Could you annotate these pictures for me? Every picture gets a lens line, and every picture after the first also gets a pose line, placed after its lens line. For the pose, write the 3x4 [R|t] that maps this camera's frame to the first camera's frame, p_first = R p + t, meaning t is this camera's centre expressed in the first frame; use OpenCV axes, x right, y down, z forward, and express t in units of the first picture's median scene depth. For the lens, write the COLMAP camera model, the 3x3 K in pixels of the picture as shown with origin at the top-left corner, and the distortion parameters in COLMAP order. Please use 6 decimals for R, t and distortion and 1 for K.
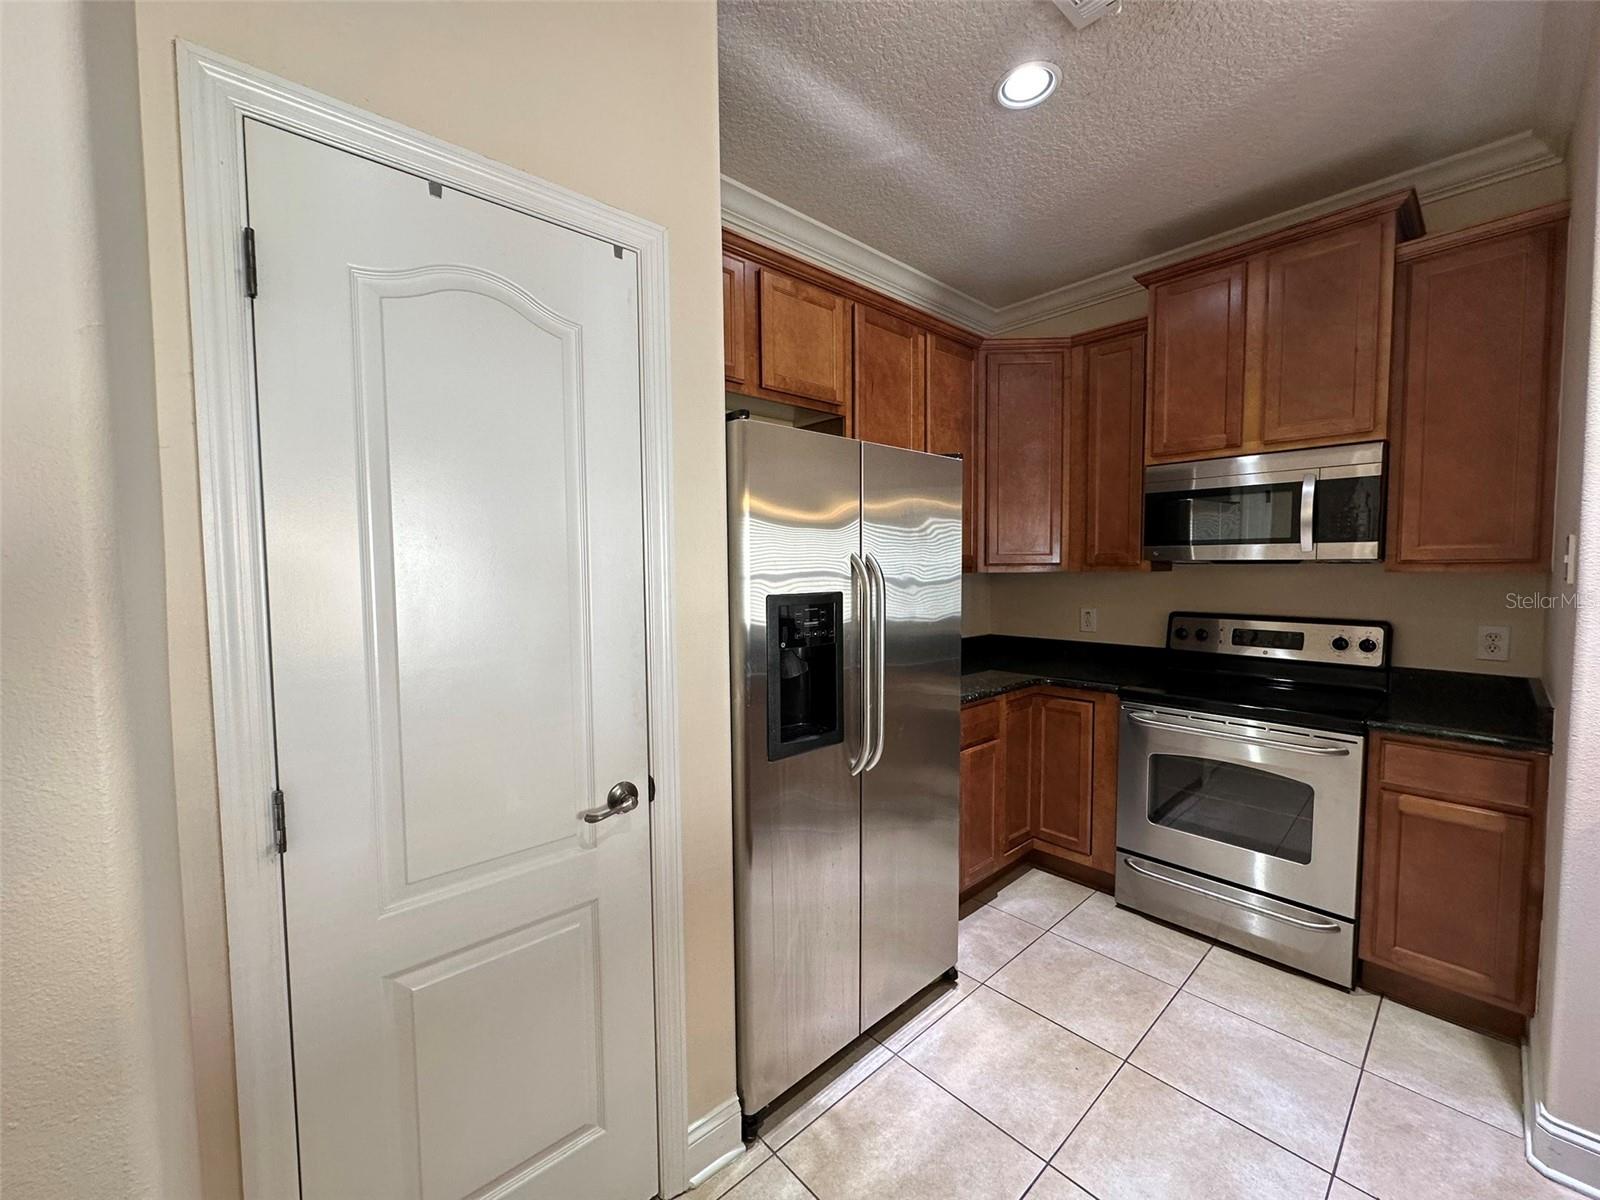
lens RADIAL K [[637.9, 0, 801.3], [0, 637.9, 599.3], [0, 0, 1]] dist [-0.001452, 0.000238]
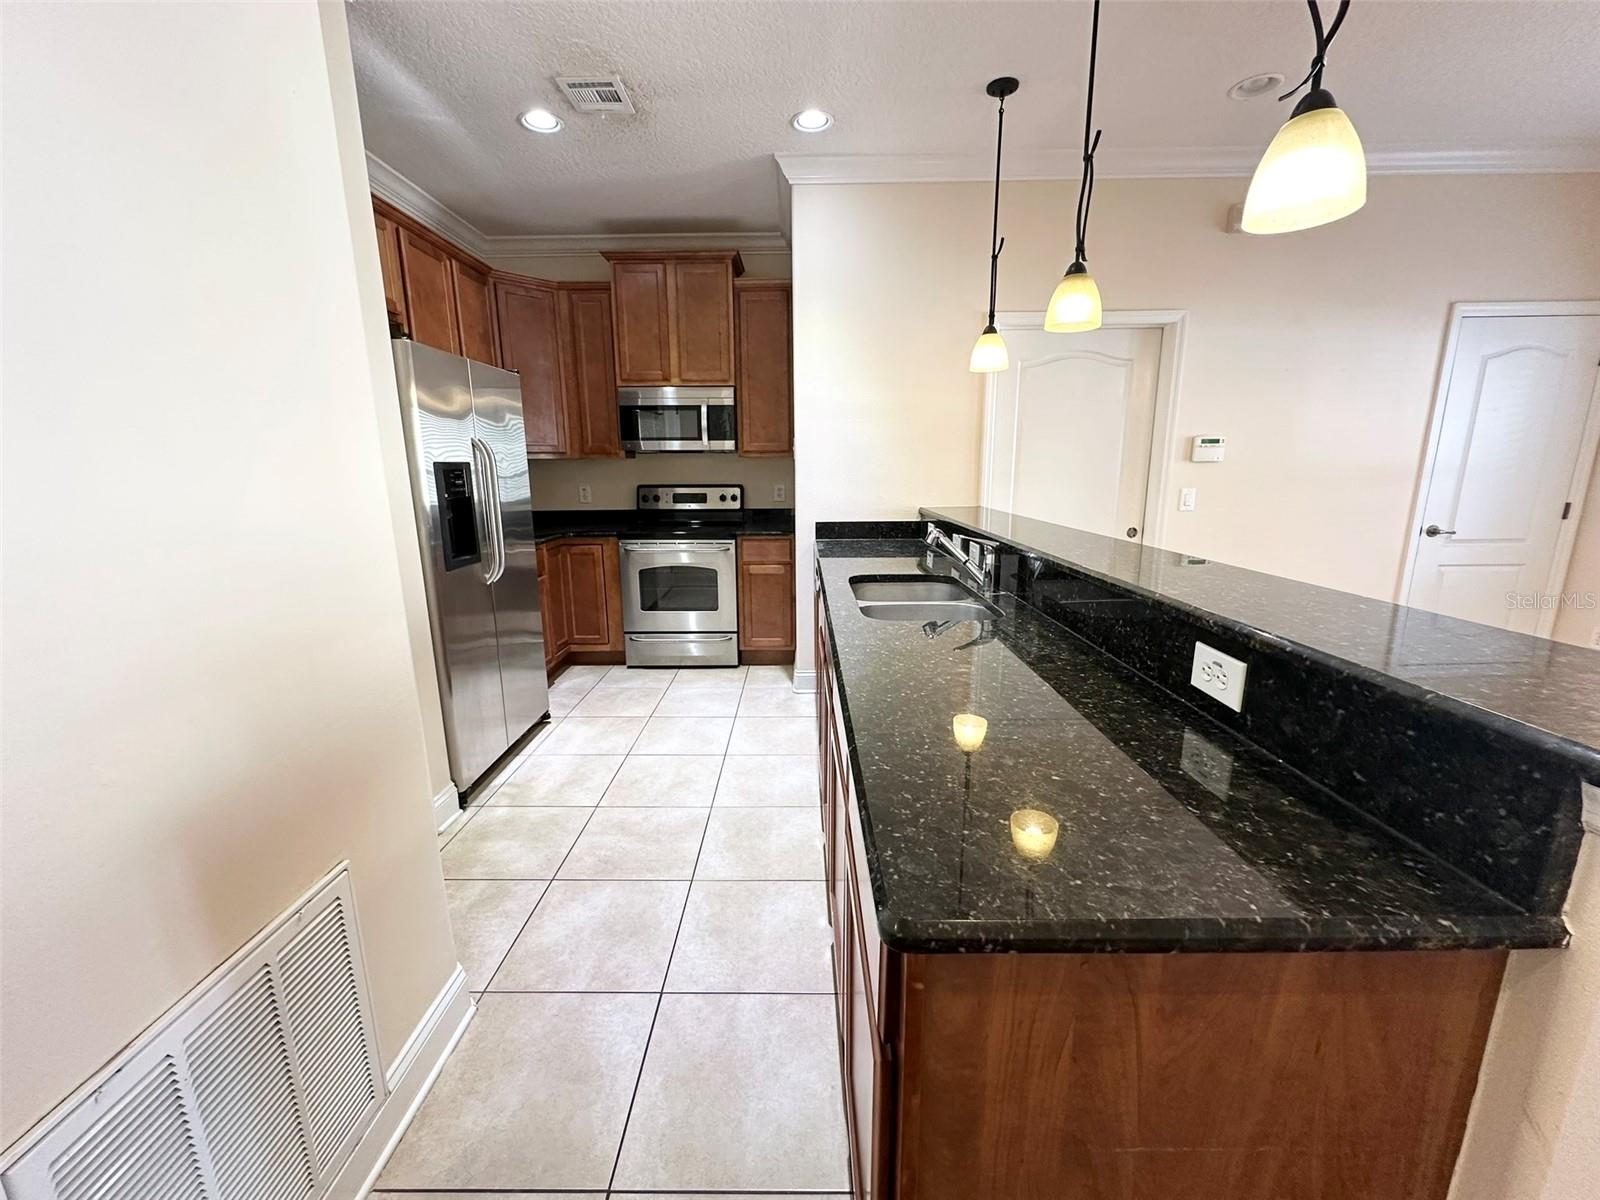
lens RADIAL K [[637.9, 0, 796.7], [0, 637.9, 600.5], [0, 0, 1]] dist [-0.001452, 0.000238]
pose [[0.678640, -0.151295, 0.718720, -0.414865], [0.042555, 0.985009, 0.167169, 0.070199], [-0.733237, -0.082862, 0.674905, -0.466310]]
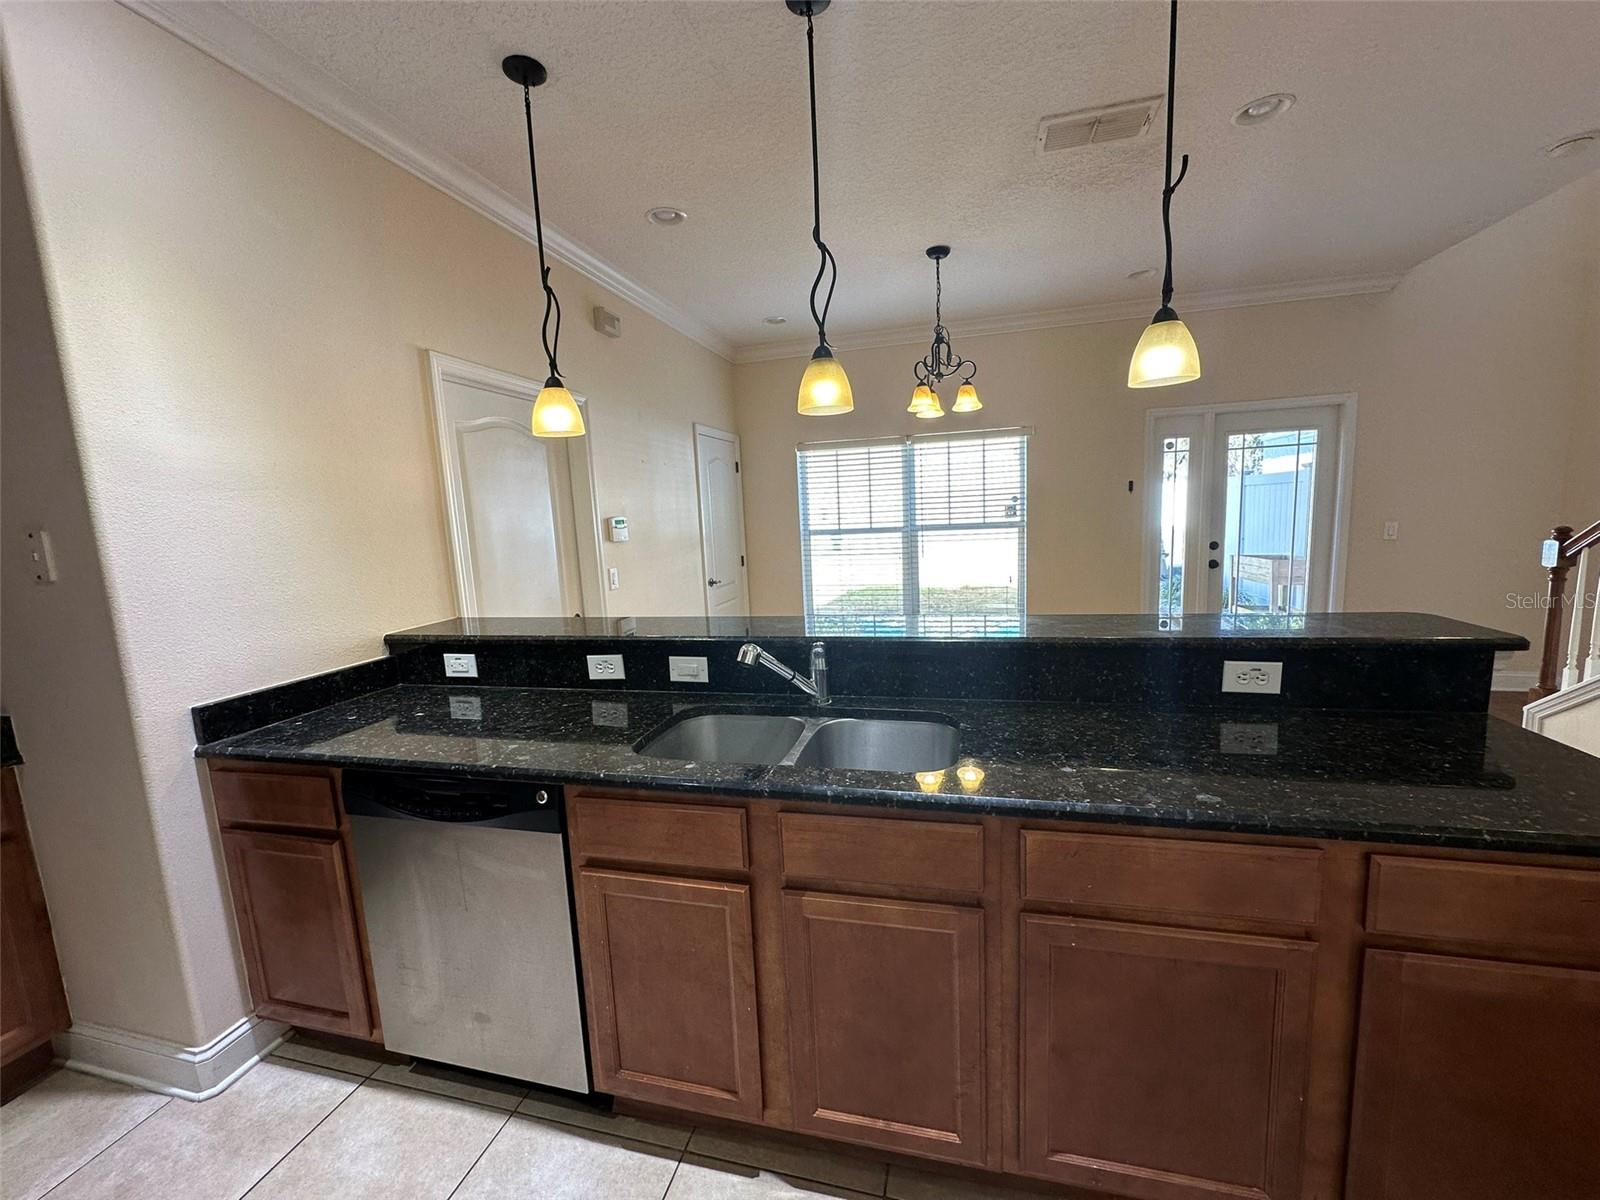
lens RADIAL K [[637.9, 0, 800.2], [0, 637.9, 600.0], [0, 0, 1]] dist [-0.001452, 0.000238]
pose [[-0.543555, -0.079069, 0.835641, -0.182343], [0.098033, 0.982760, 0.156756, -0.024754], [-0.833629, 0.167126, -0.526433, 0.386685]]
